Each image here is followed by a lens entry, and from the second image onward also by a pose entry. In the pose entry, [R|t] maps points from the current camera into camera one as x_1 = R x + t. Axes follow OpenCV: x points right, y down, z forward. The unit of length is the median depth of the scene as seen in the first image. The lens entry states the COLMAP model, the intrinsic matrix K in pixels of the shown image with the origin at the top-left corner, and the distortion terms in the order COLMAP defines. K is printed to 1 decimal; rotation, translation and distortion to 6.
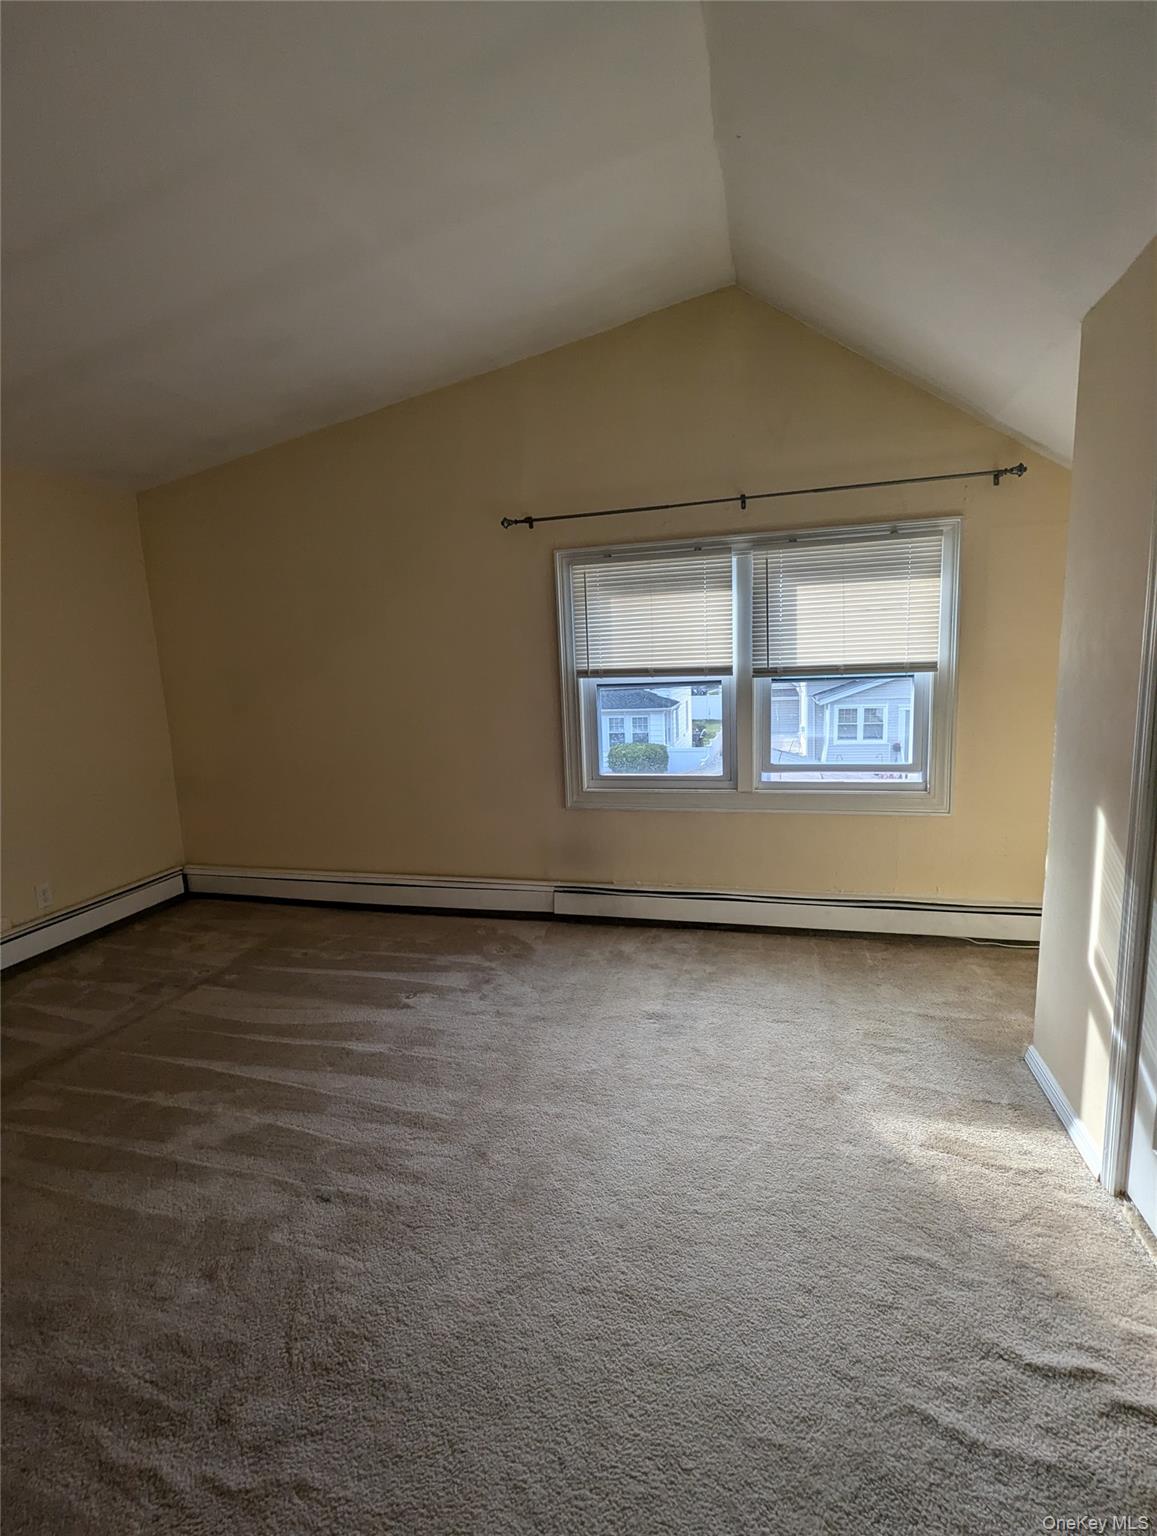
lens RADIAL K [[730.2, 0, 575.9], [0, 730.2, 770.4], [0, 0, 1]] dist [0.001677, -0.000454]
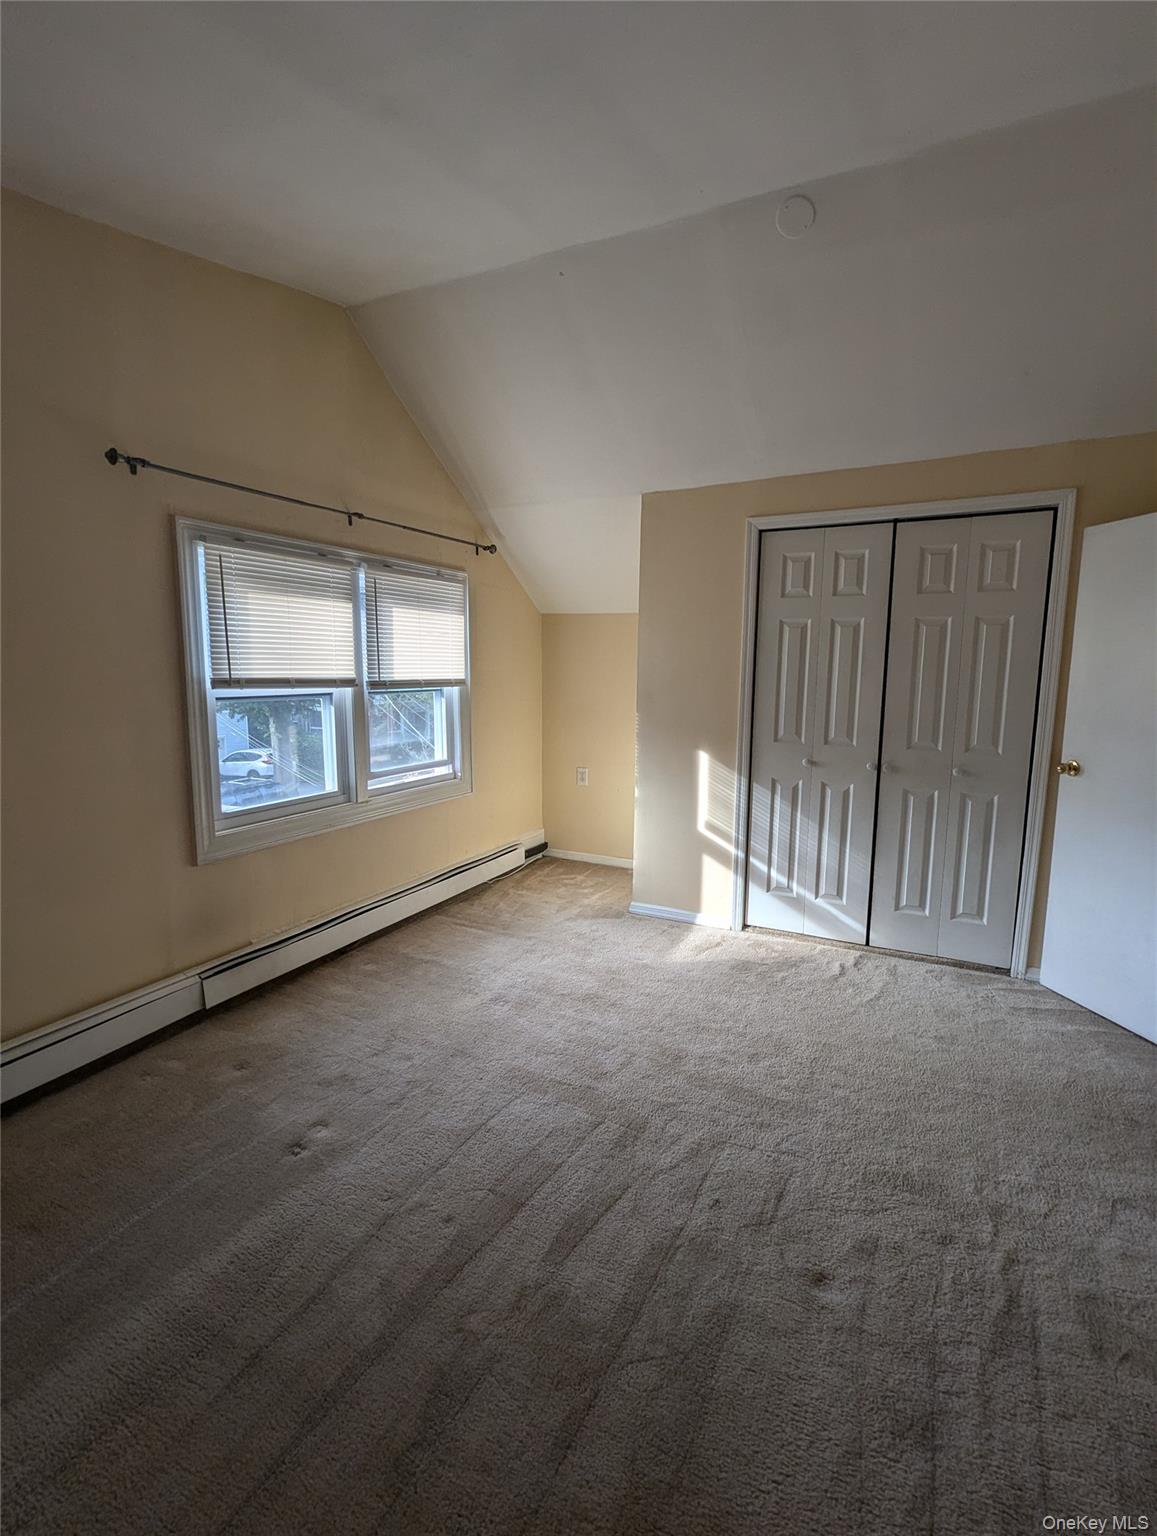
lens RADIAL K [[730.2, 0, 575.9], [0, 730.2, 770.4], [0, 0, 1]] dist [0.001677, -0.000454]
pose [[0.203533, -0.094447, 0.974502, -0.721332], [0.142872, 0.987547, 0.065871, -0.040446], [-0.968588, 0.125822, 0.214492, 0.507595]]
